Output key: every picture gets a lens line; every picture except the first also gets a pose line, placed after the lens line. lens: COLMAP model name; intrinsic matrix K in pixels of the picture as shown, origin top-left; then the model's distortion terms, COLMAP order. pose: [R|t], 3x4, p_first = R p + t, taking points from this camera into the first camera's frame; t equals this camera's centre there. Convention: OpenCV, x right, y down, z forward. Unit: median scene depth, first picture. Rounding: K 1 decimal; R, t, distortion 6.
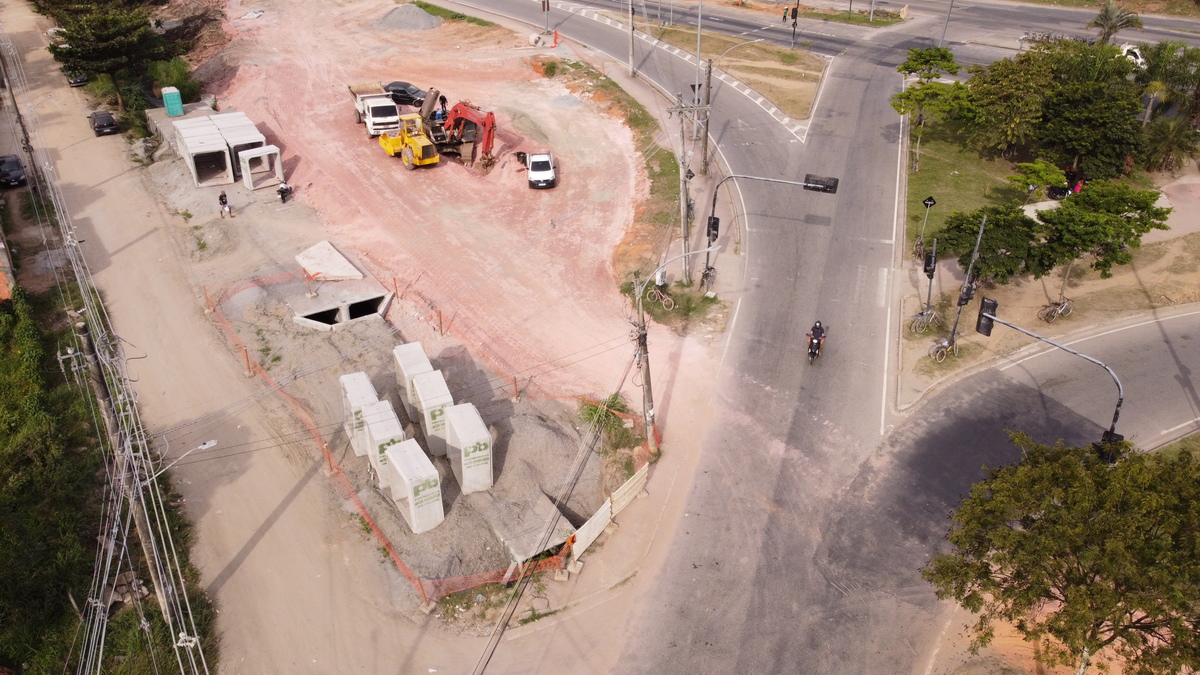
lens RADIAL K [[909.8, 0, 591.6], [0, 909.8, 330.7], [0, 0, 1]] dist [0.000626, -0.011530]
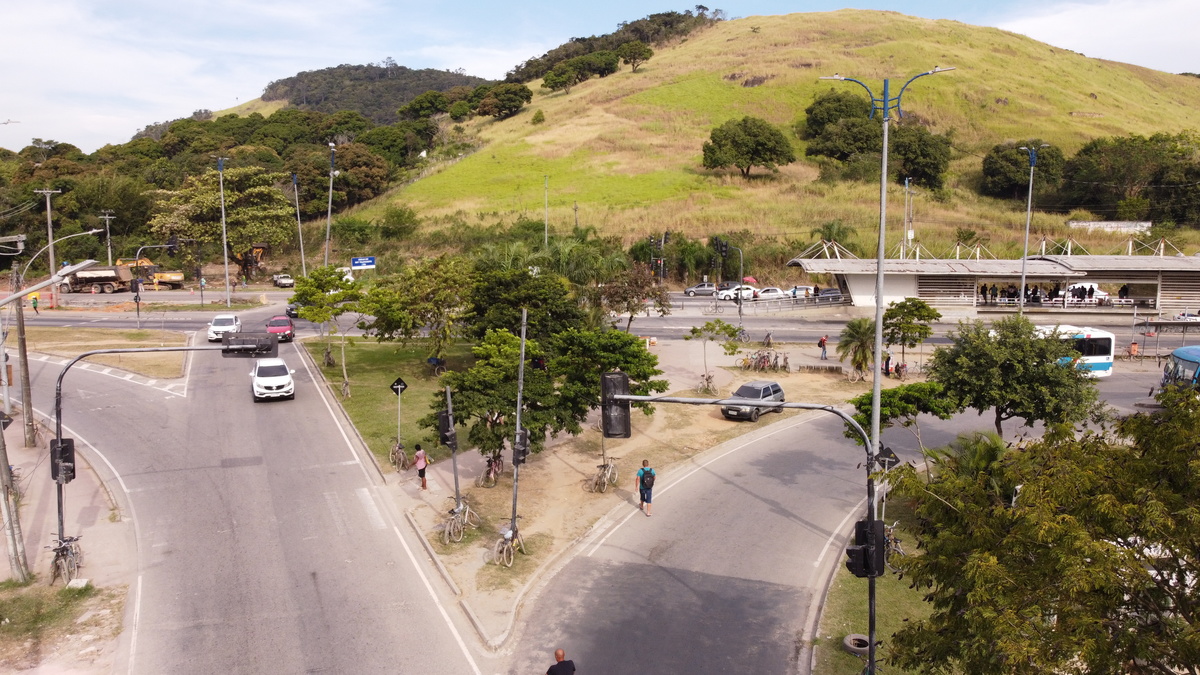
lens RADIAL K [[911.4, 0, 591.1], [0, 911.4, 333.7], [0, 0, 1]] dist [-0.007721, 0.006284]
pose [[0.768162, -0.078567, 0.635417, 0.036059], [0.319774, 0.906876, -0.274445, 0.069795], [-0.554682, 0.414008, 0.721751, 0.398109]]
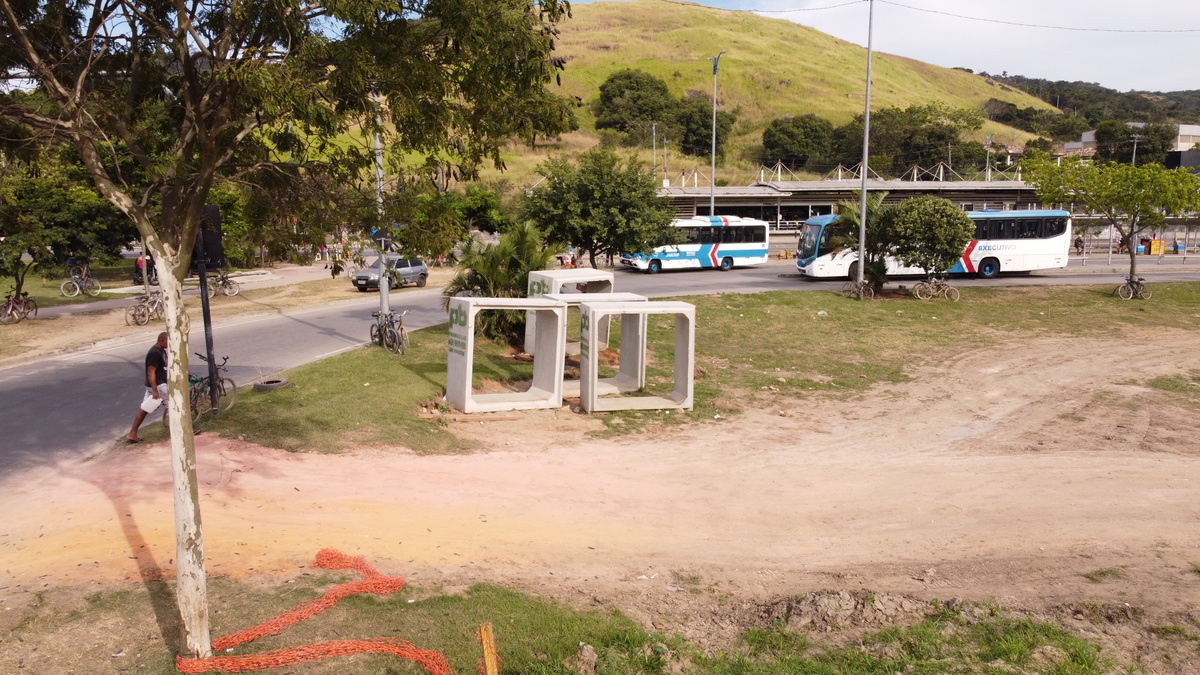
lens RADIAL K [[911.4, 0, 591.1], [0, 911.4, 333.7], [0, 0, 1]] dist [-0.007721, 0.006284]
pose [[0.643680, -0.103292, 0.758292, 0.195311], [0.395278, 0.893322, -0.213848, 0.259214], [-0.655310, 0.437385, 0.615843, 0.347656]]
